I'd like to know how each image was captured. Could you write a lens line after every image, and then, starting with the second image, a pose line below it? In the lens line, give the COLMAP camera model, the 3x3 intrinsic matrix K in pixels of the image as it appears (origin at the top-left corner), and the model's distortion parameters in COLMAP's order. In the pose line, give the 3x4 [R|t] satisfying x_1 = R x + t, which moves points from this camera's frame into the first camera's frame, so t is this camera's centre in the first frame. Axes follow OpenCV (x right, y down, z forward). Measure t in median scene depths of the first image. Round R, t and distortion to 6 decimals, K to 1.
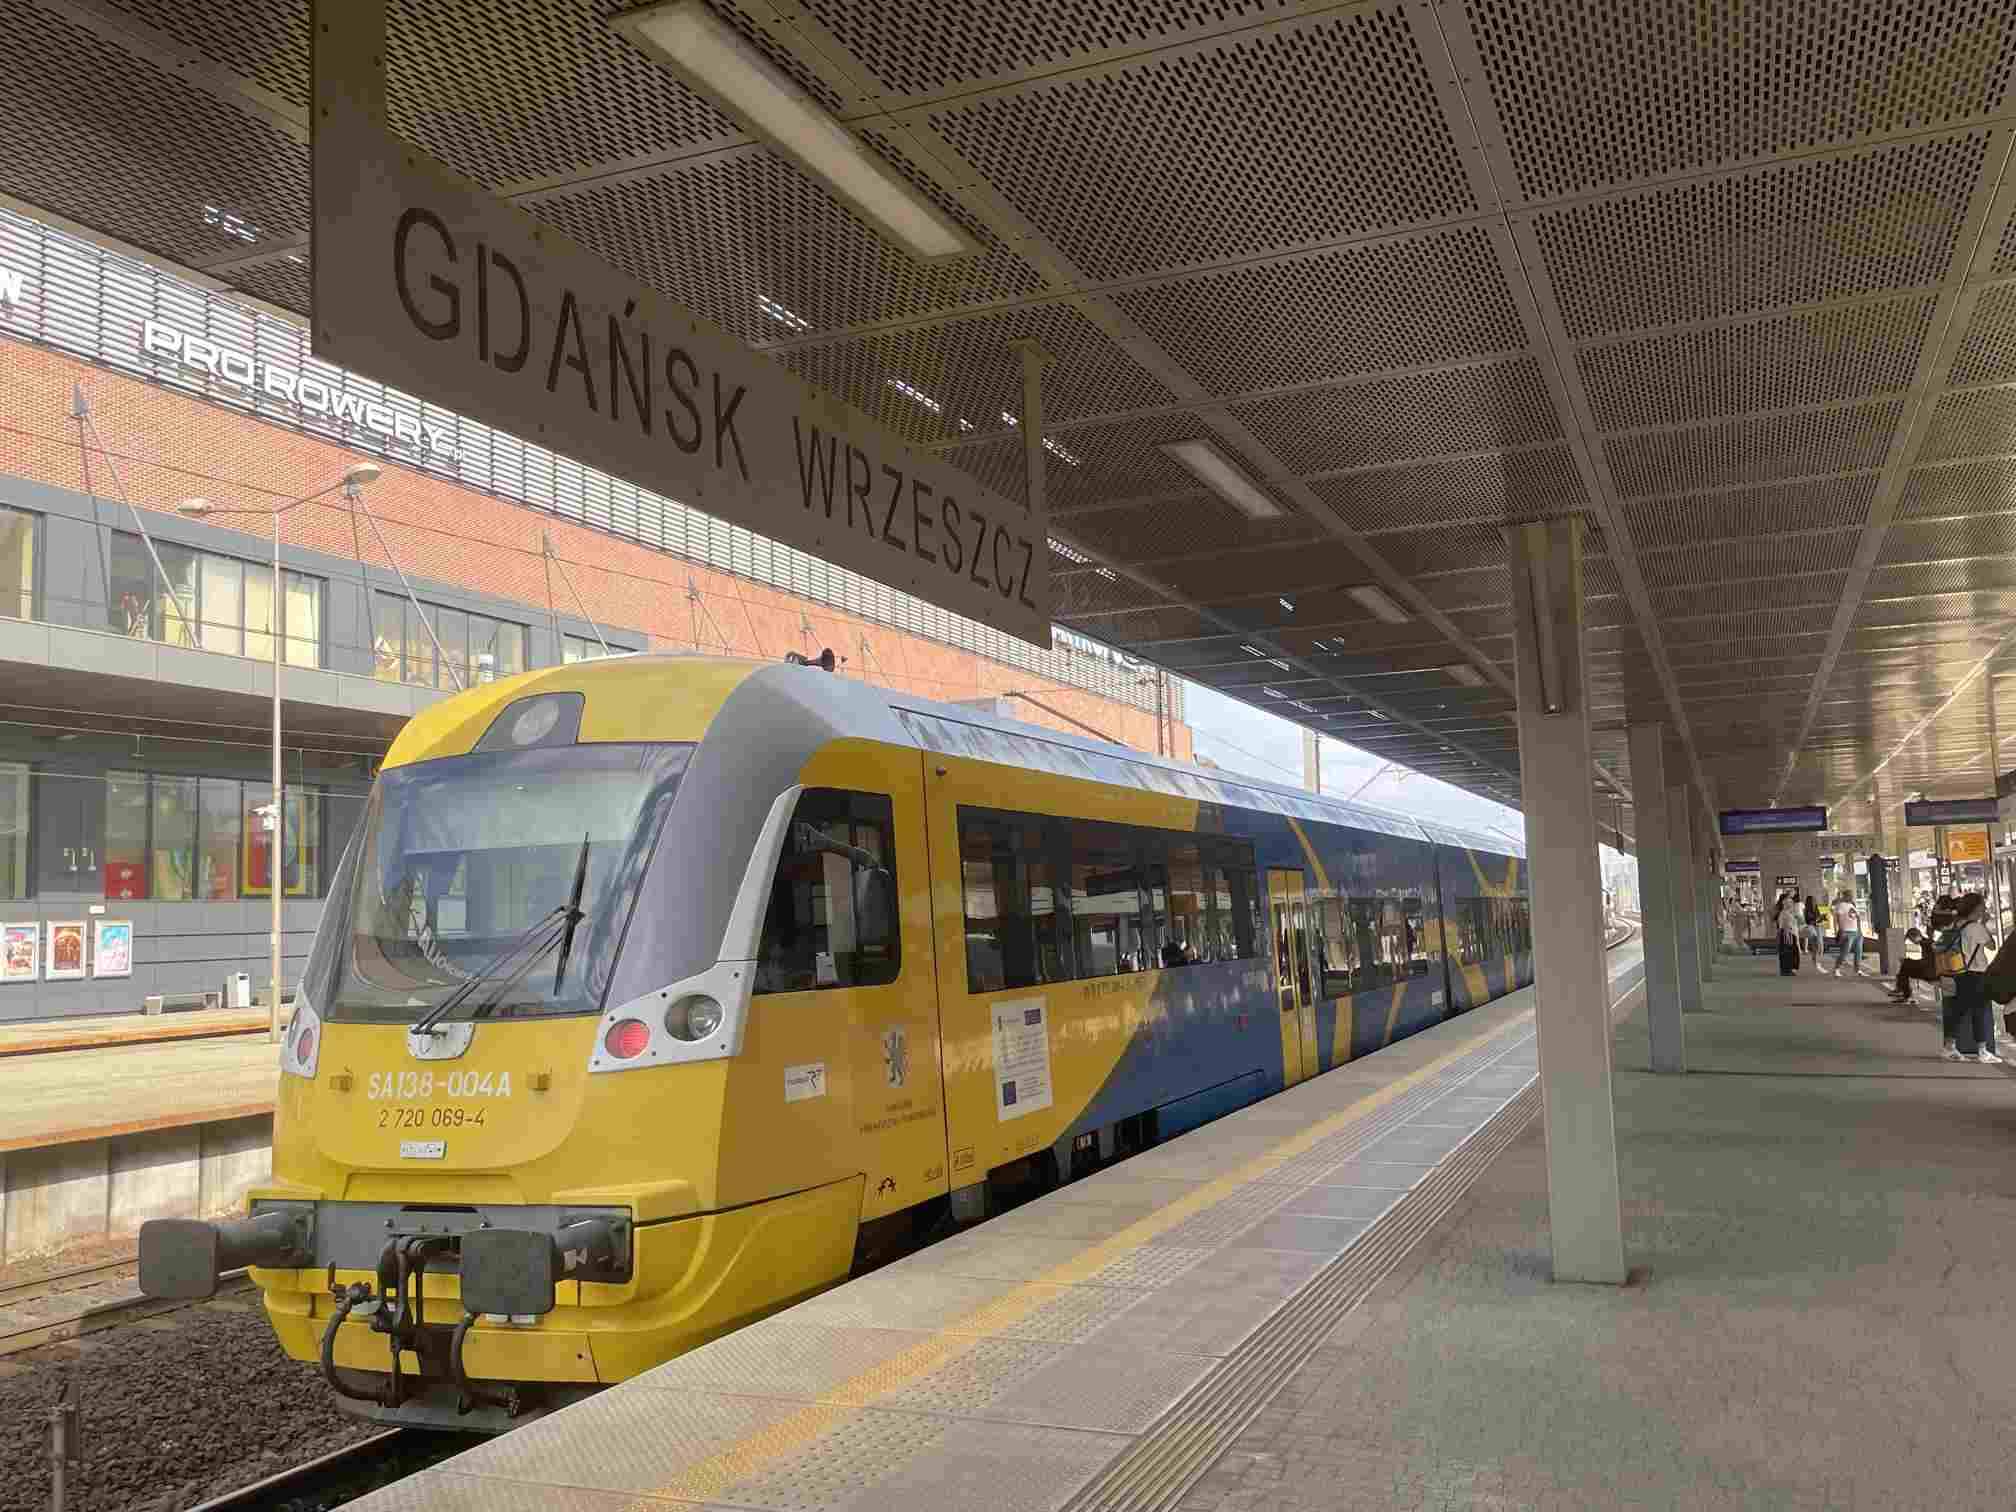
lens RADIAL K [[1716.9, 0, 1013.9], [0, 1716.9, 750.9], [0, 0, 1]] dist [0.093512, -0.002247]
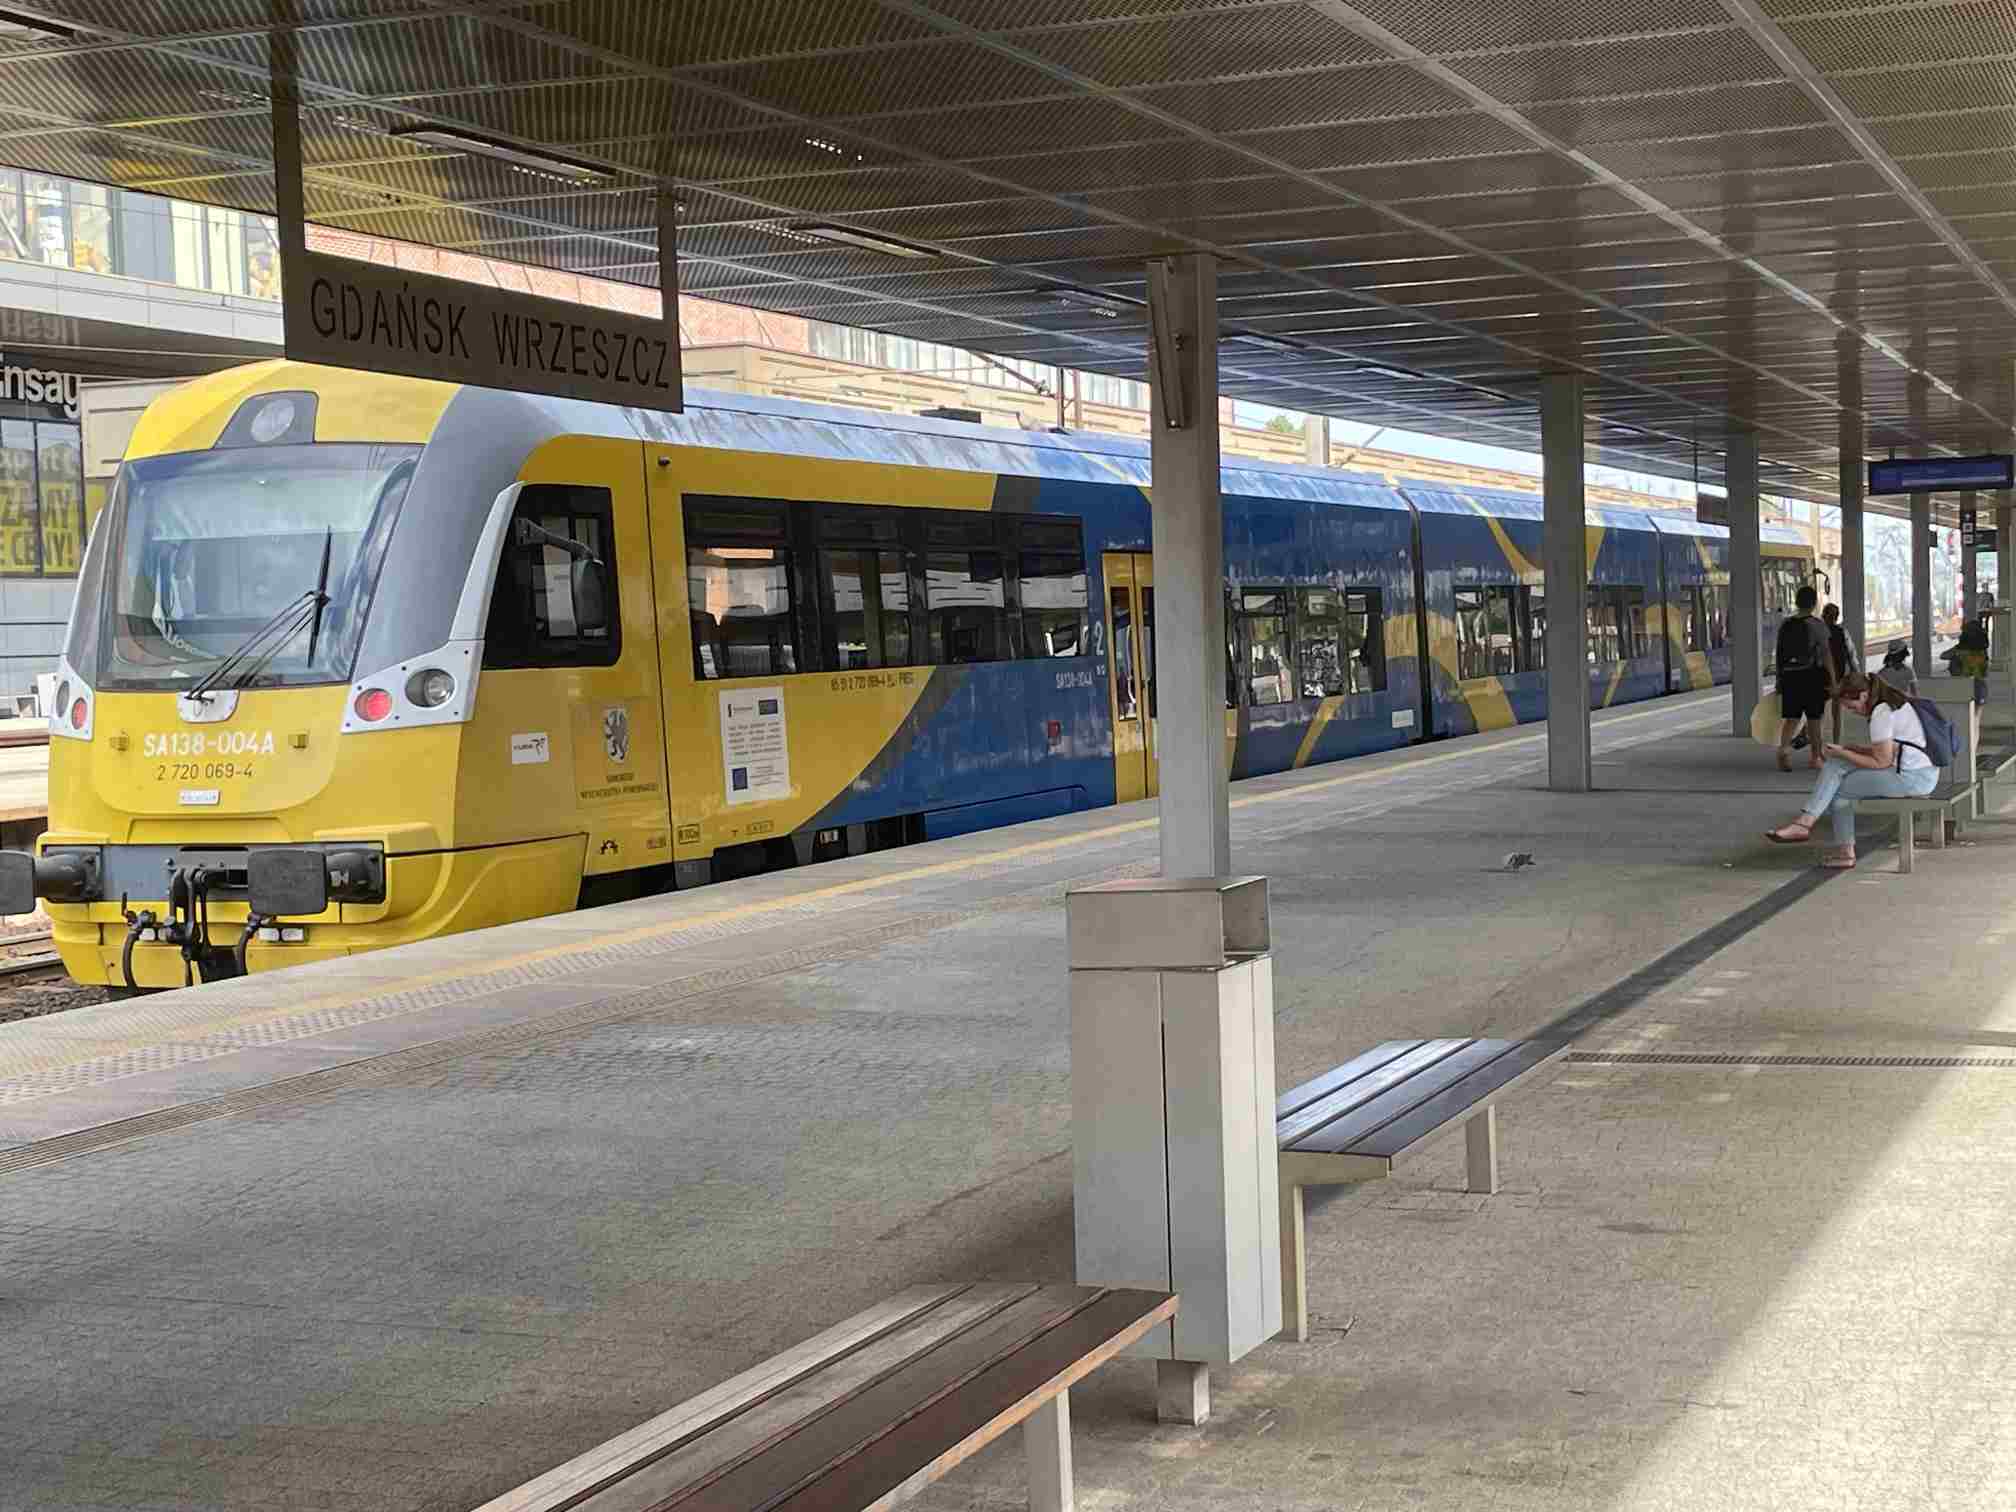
lens RADIAL K [[3111.0, 0, 1007.9], [0, 3111.0, 760.8], [0, 0, 1]] dist [0.113705, 0.000000]
pose [[0.999889, 0.003615, 0.014474, 0.166627], [-0.005629, 0.989899, 0.141661, -0.093009], [-0.013816, -0.141727, 0.989809, -1.052705]]
